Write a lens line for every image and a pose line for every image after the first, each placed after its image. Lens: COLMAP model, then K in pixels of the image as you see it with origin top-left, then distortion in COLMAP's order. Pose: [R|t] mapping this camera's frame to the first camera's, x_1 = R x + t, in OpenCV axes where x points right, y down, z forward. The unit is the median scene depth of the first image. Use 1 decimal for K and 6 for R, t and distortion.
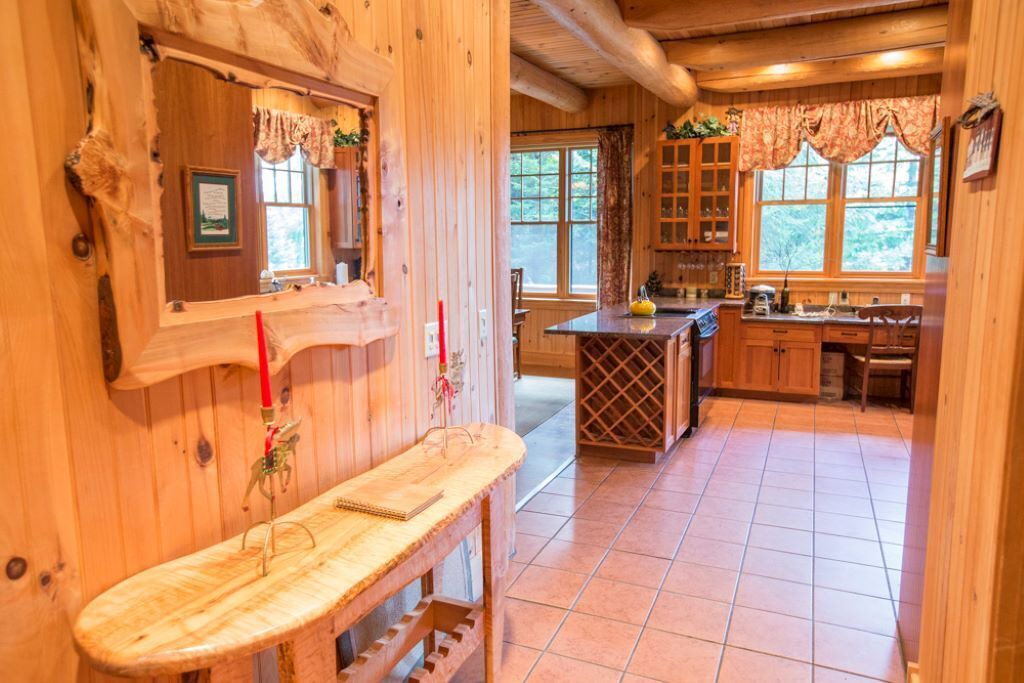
lens RADIAL K [[710.1, 0, 512.0], [0, 710.1, 341.5], [0, 0, 1]] dist [-0.049724, 0.089891]
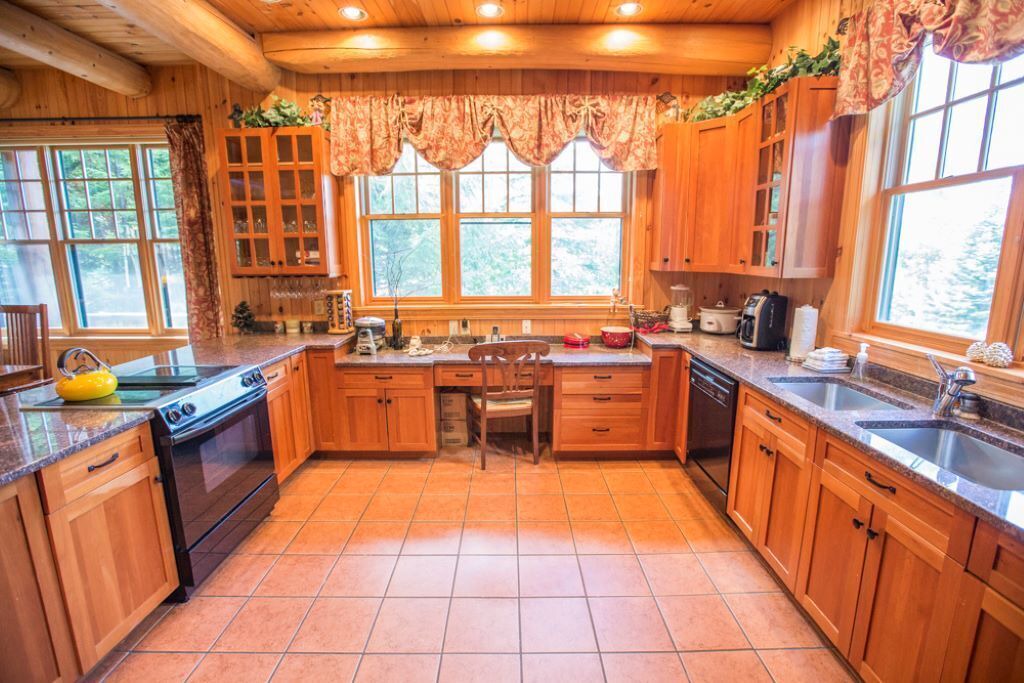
lens RADIAL K [[469.4, 0, 512.0], [0, 469.4, 341.5], [0, 0, 1]] dist [-0.050998, 0.019865]
pose [[0.916431, -0.067767, 0.394414, 0.293863], [0.056113, 0.997581, 0.041023, -0.064524], [-0.396240, -0.015463, 0.918017, 0.442503]]
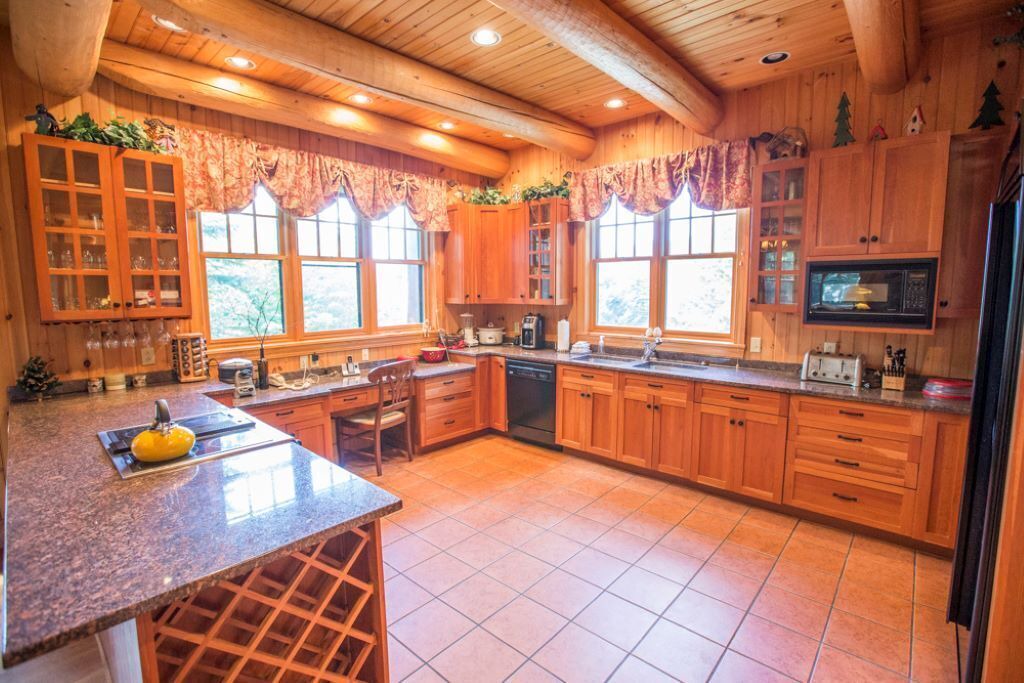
lens RADIAL K [[469.4, 0, 512.0], [0, 469.4, 341.5], [0, 0, 1]] dist [-0.050998, 0.019865]
pose [[0.321383, -0.098405, 0.941822, -0.028316], [0.142834, 0.988244, 0.054516, -0.083278], [-0.936115, 0.117003, 0.331660, 0.545933]]
